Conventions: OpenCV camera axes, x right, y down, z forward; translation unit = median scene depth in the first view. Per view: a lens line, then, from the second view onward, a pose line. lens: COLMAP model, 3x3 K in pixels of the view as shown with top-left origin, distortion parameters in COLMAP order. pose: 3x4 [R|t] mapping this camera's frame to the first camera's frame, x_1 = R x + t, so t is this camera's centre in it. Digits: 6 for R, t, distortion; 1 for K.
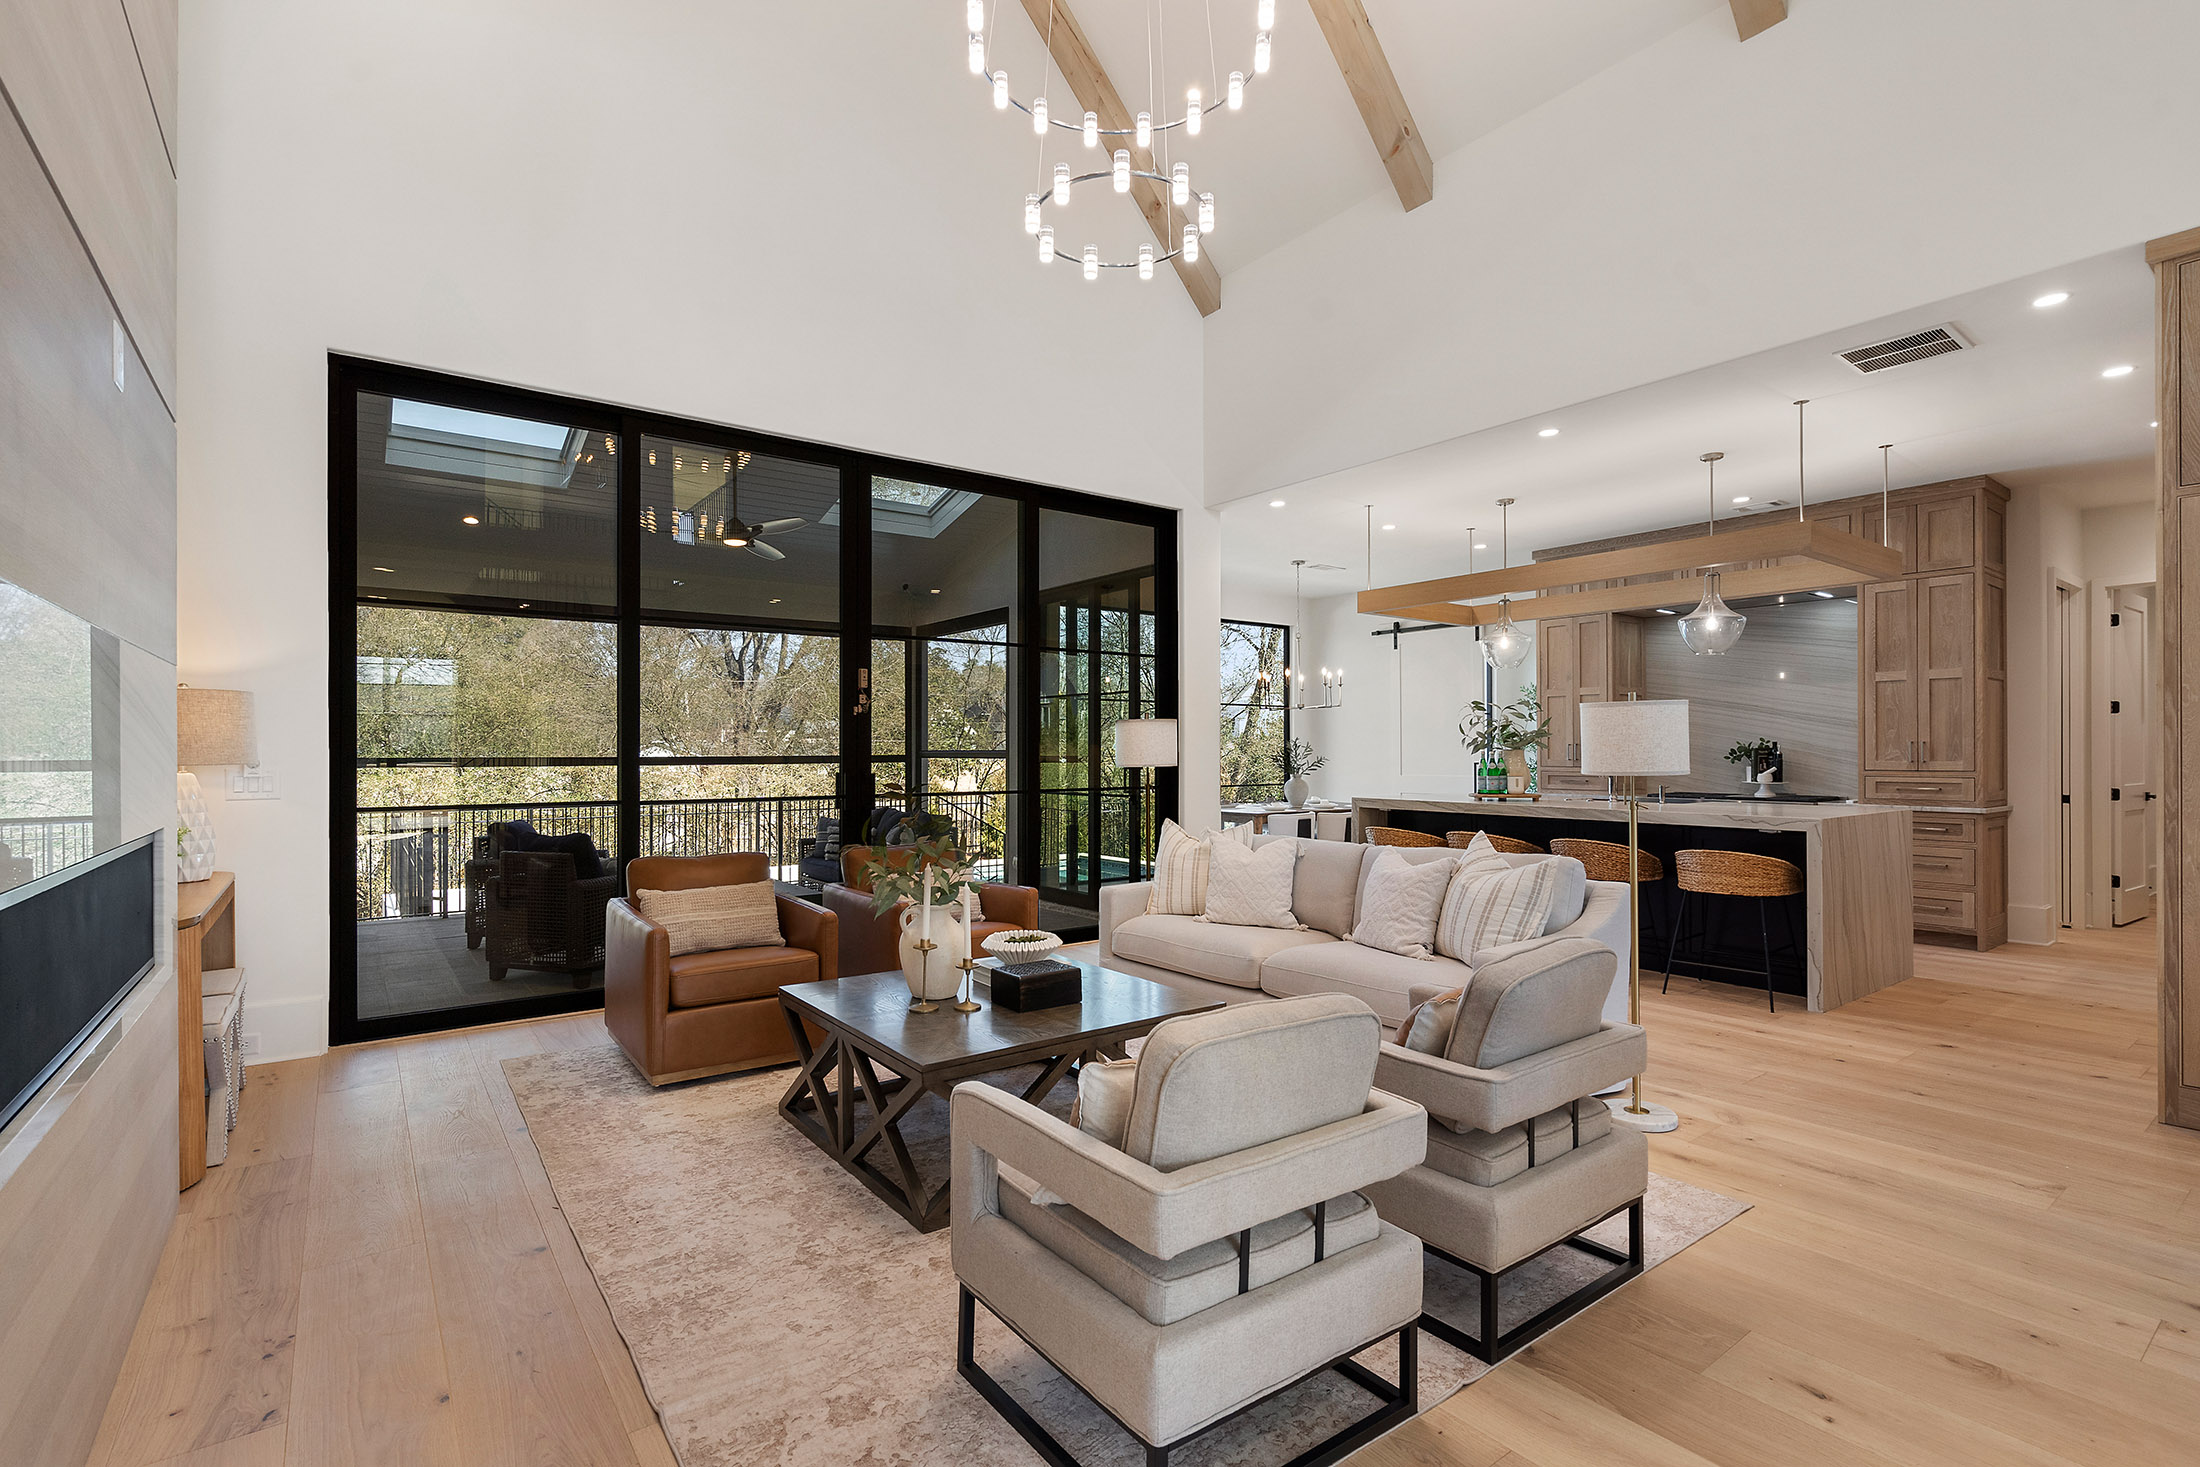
lens RADIAL K [[998.4, 0, 1047.3], [0, 998.4, 750.1], [0, 0, 1]] dist [0.000267, -0.000067]
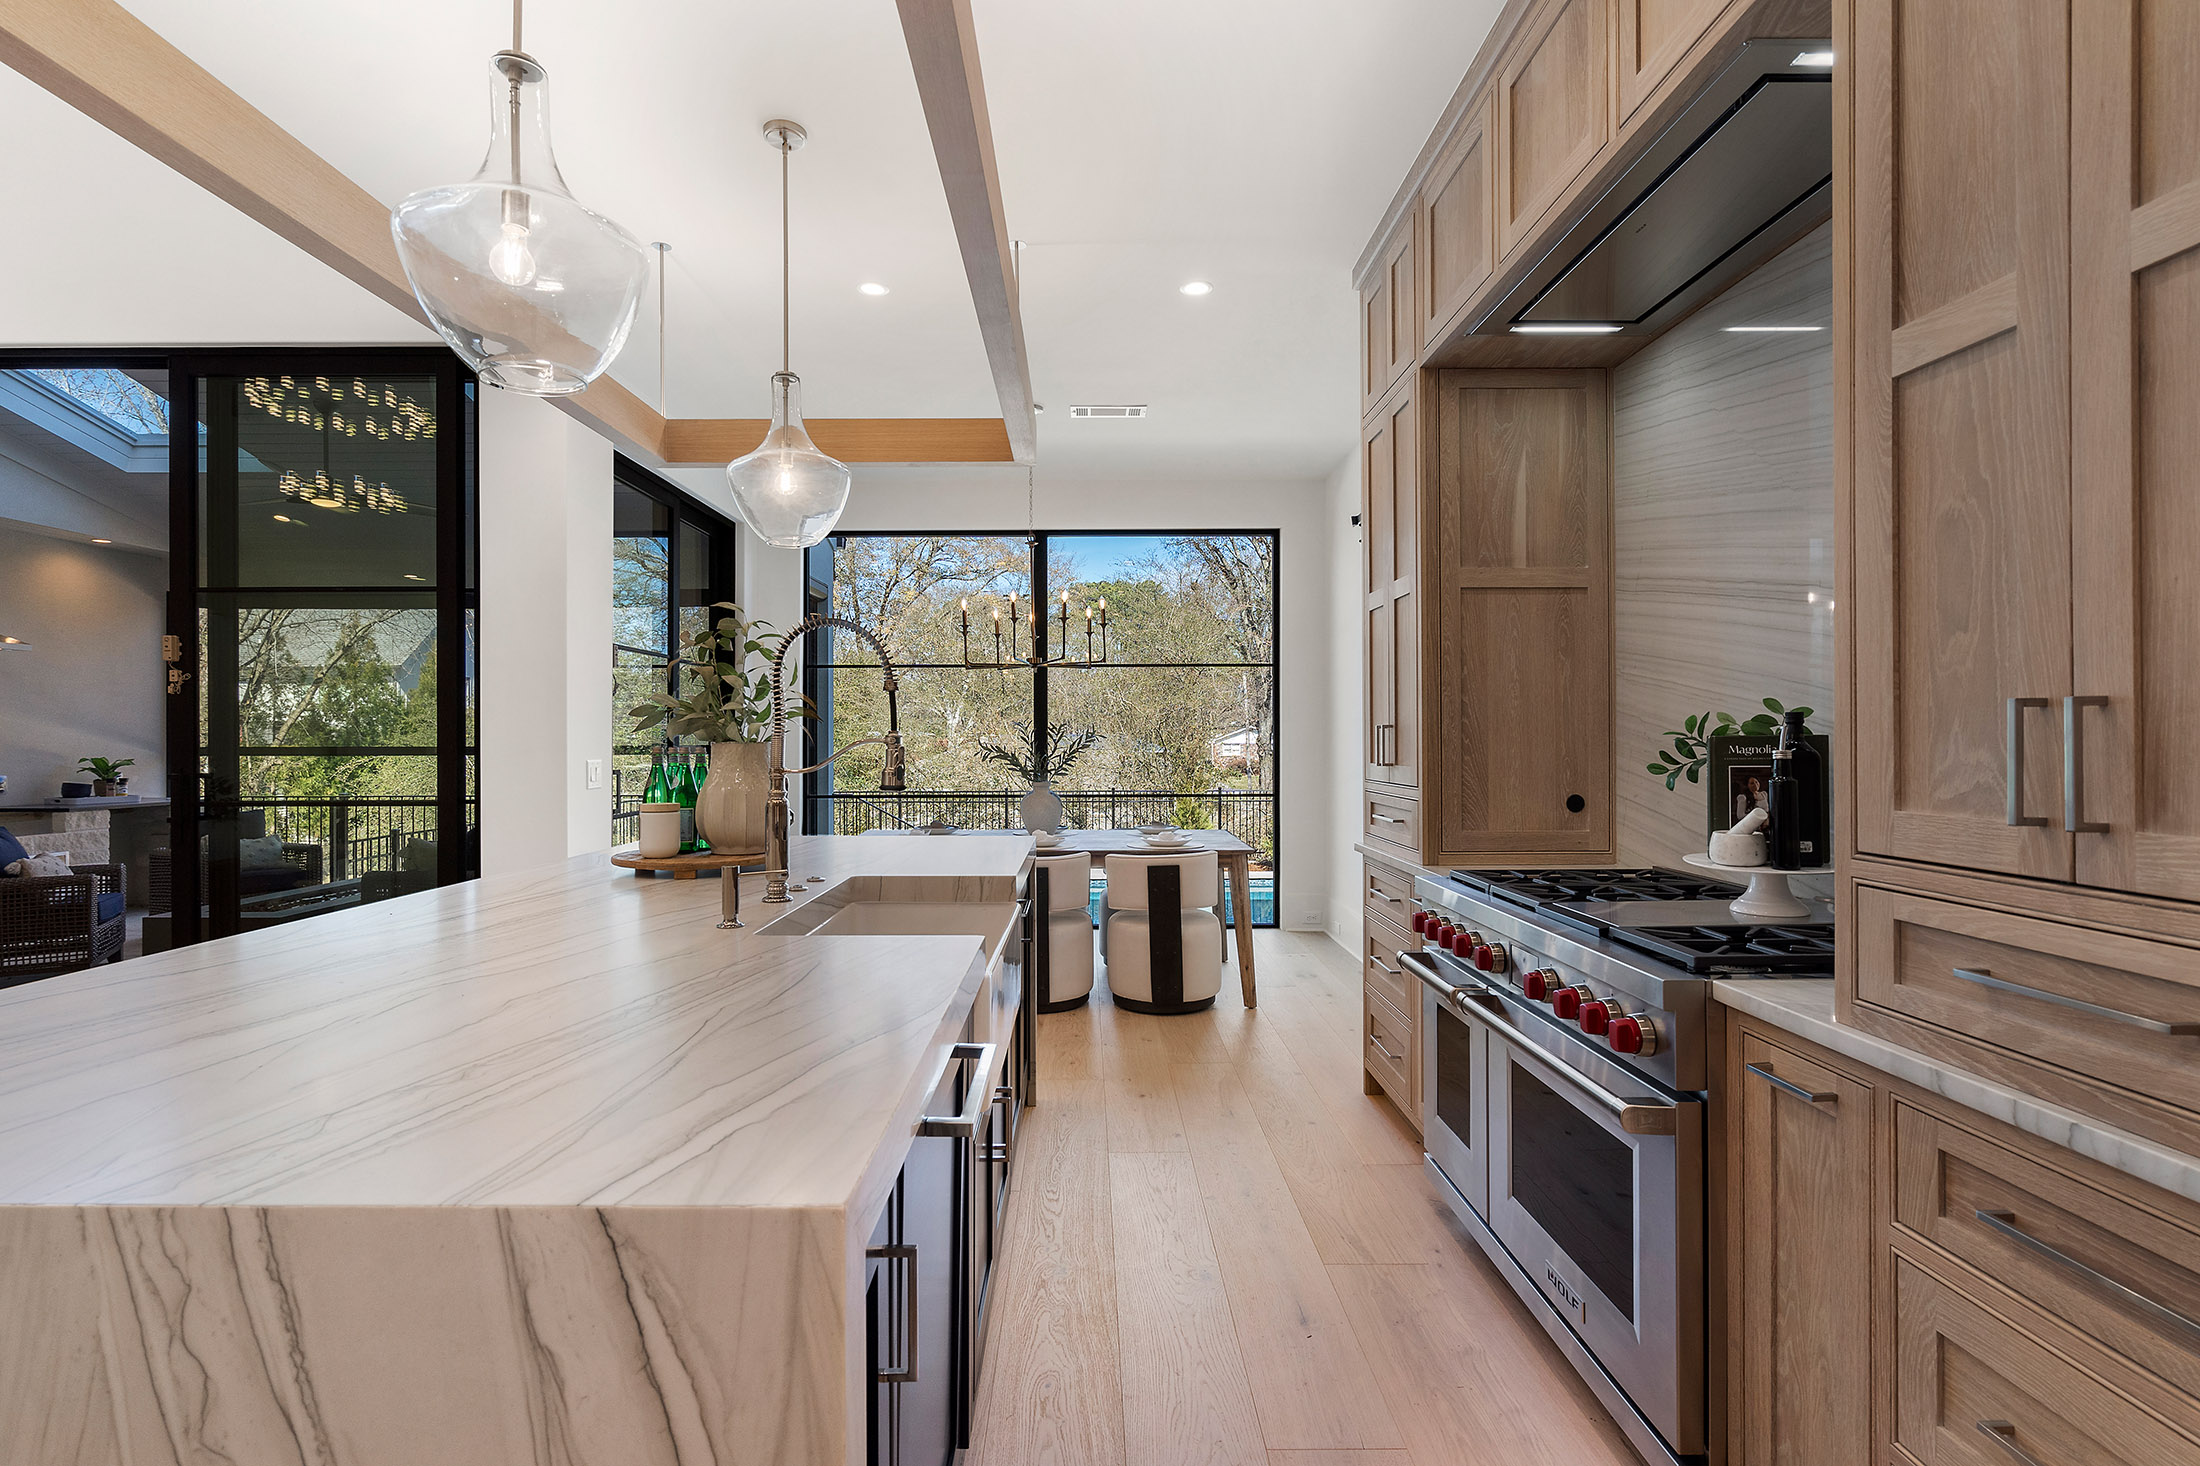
lens RADIAL K [[995.6, 0, 1105.6], [0, 995.6, 739.7], [0, 0, 1]] dist [0.000175, 0.000370]
pose [[0.835498, -0.000184, -0.549493, 0.811232], [0.004894, 0.999963, 0.007107, -0.003922], [0.549472, -0.008627, 0.835468, 0.766791]]
